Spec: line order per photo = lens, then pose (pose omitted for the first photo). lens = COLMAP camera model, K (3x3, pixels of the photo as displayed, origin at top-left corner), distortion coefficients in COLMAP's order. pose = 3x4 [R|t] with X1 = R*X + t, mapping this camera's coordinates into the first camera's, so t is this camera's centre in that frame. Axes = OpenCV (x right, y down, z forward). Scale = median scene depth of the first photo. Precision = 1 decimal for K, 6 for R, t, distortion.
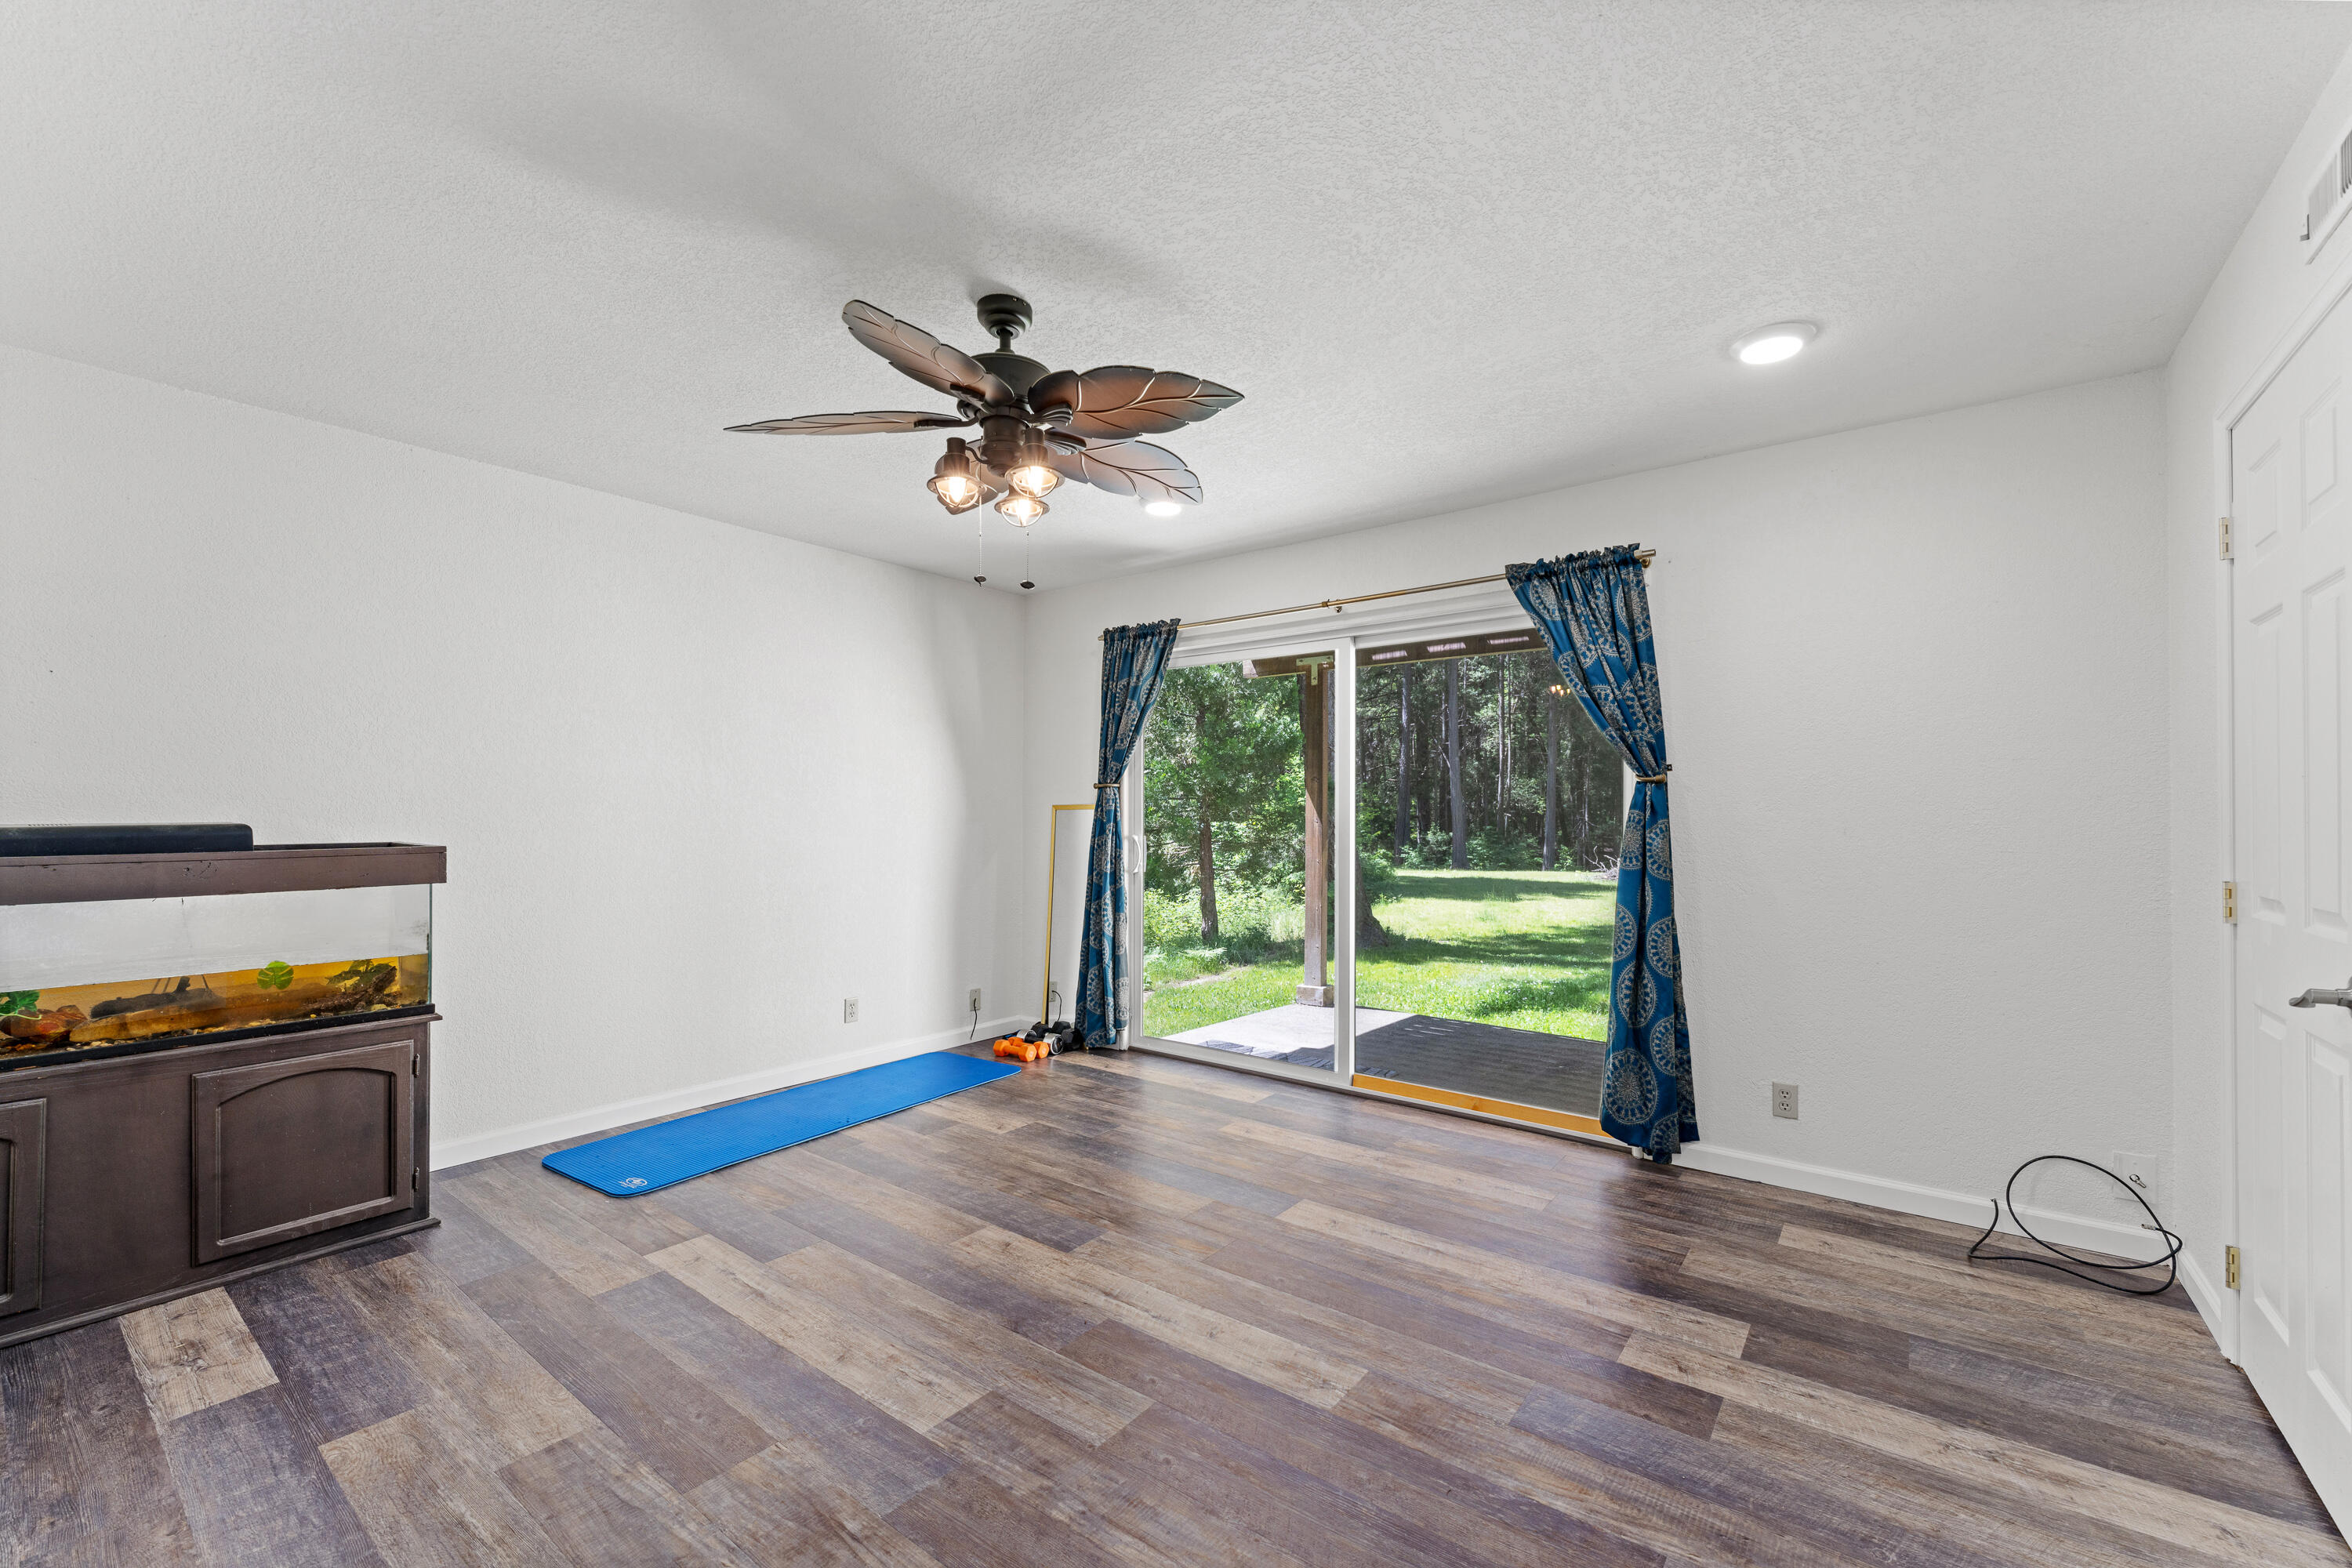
lens RADIAL K [[947.0, 0, 1180.1], [0, 947.0, 798.6], [0, 0, 1]] dist [0.000421, 0.000026]
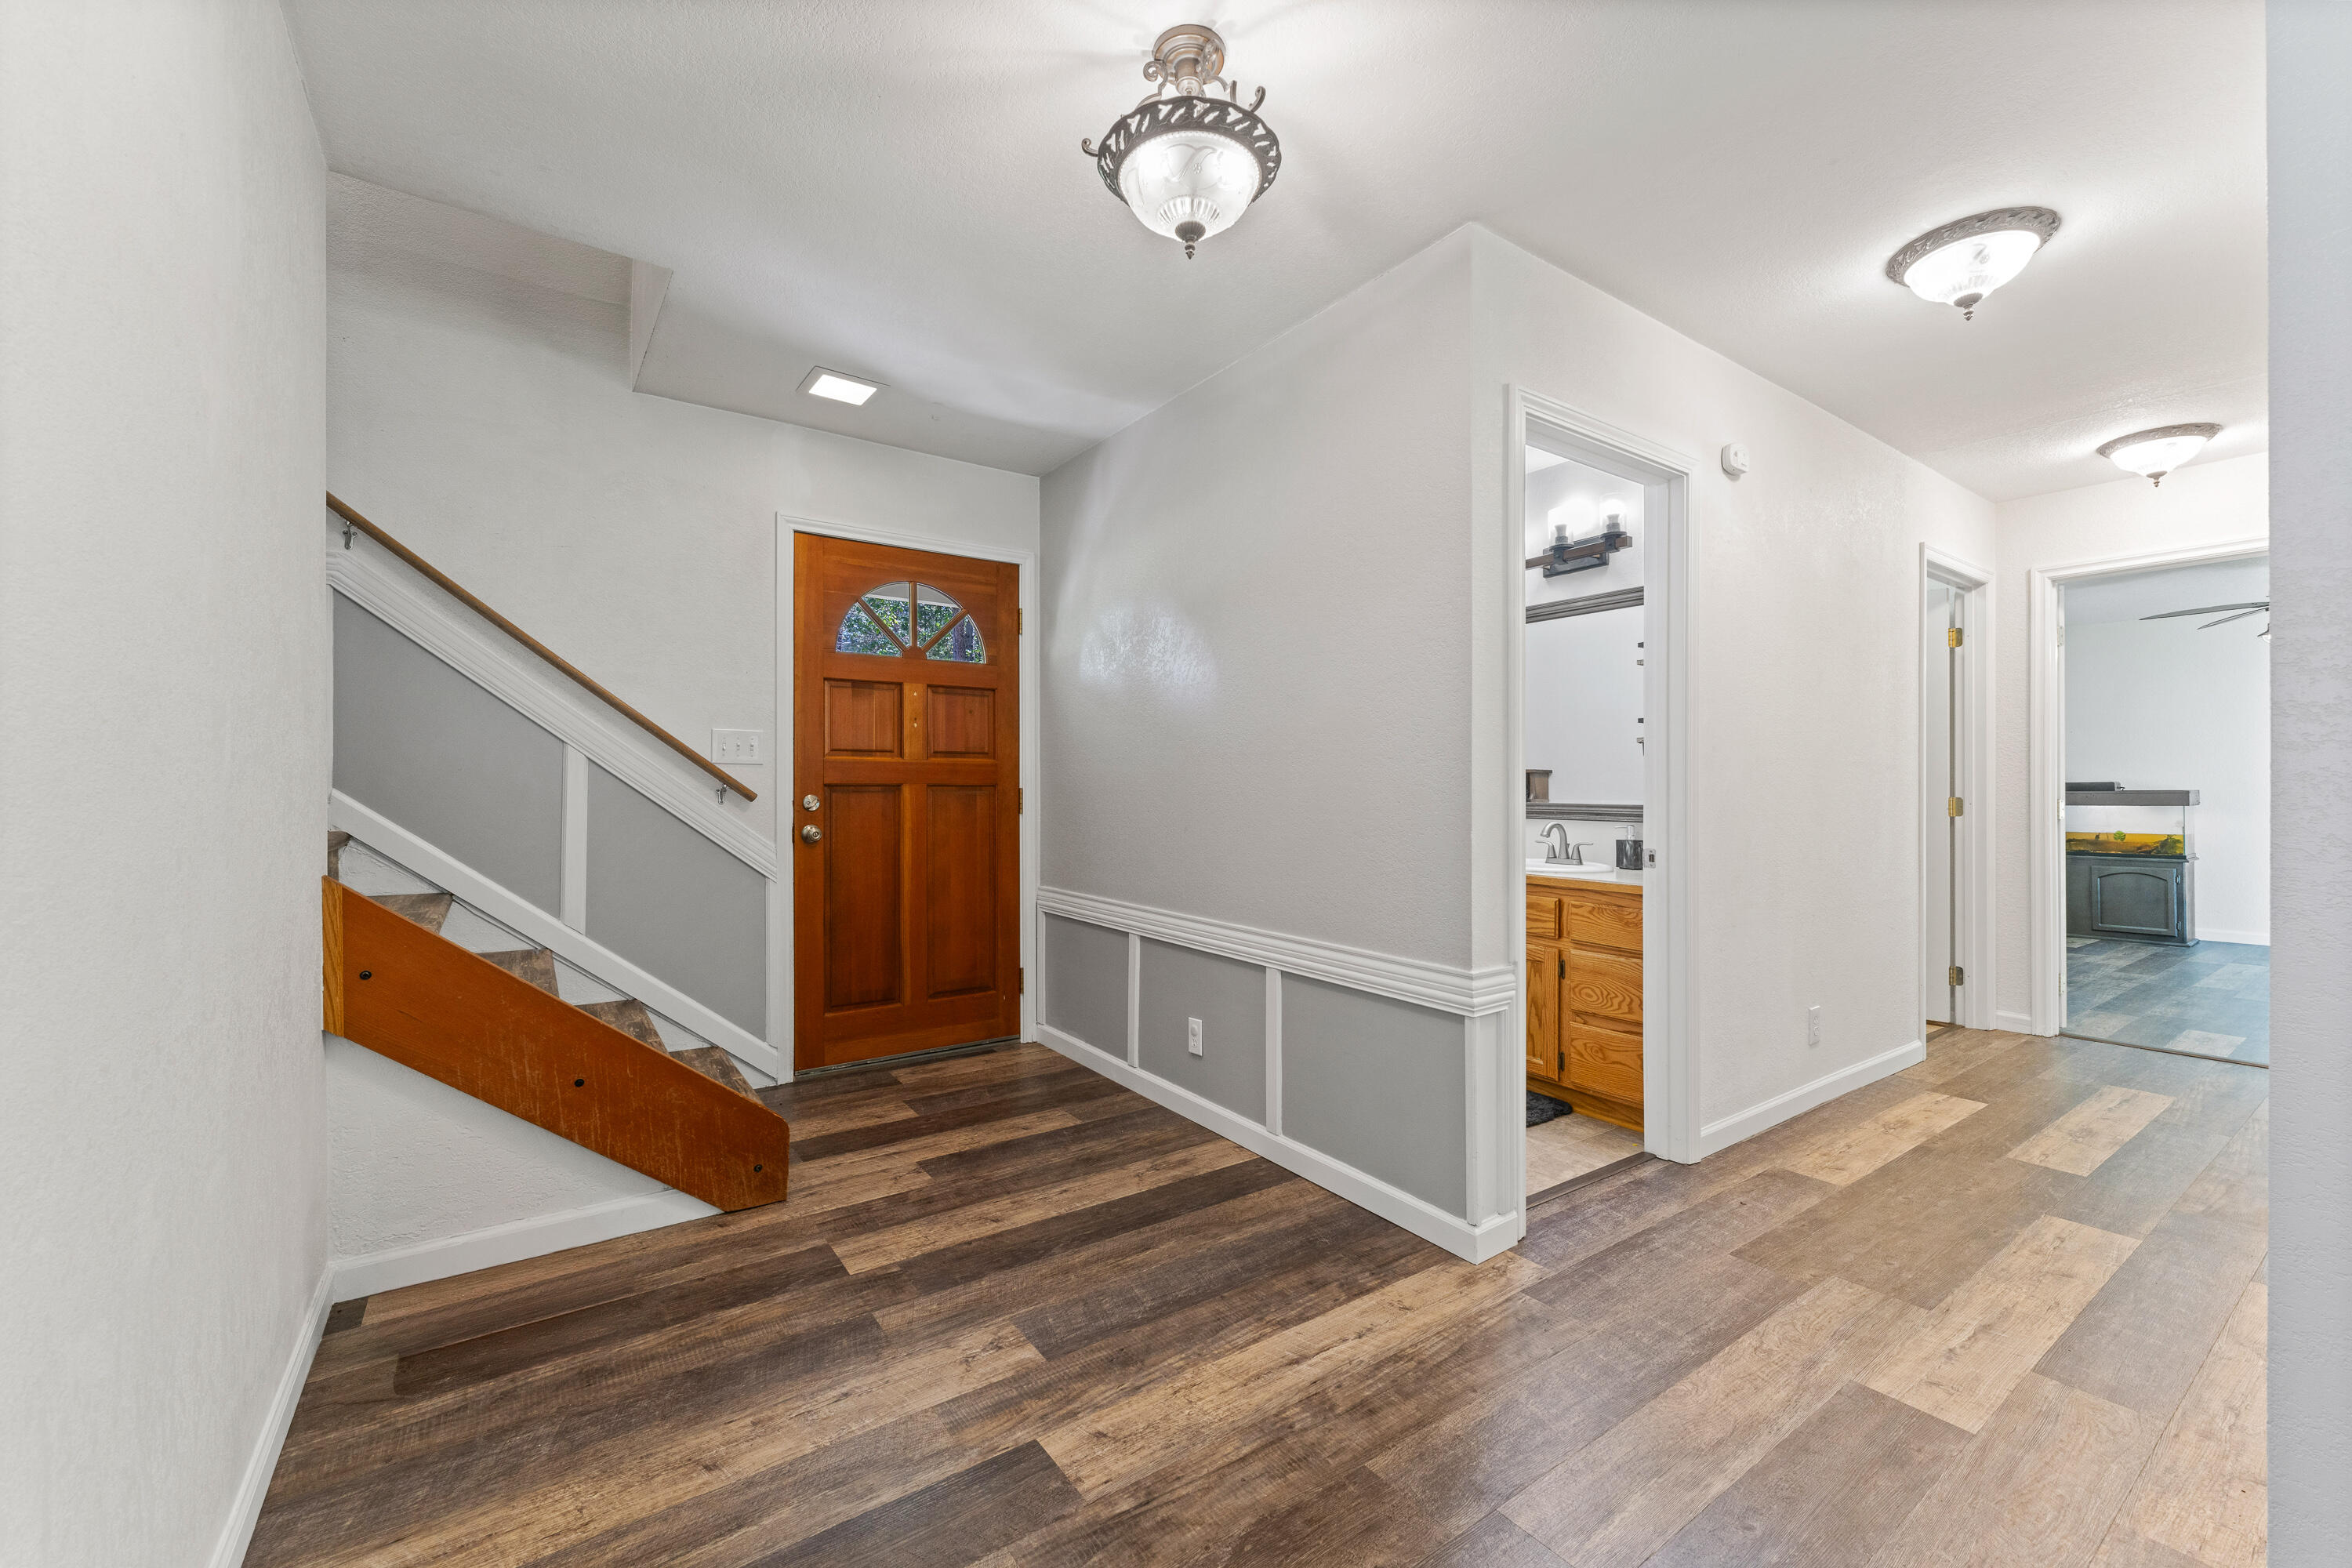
lens RADIAL K [[947.0, 0, 1180.1], [0, 947.0, 798.6], [0, 0, 1]] dist [0.000421, 0.000026]
pose [[-0.300511, 0.002180, -0.953776, 2.330817], [0.010831, 0.999941, -0.001127, 0.044613], [0.953717, -0.010669, -0.300517, -0.739252]]
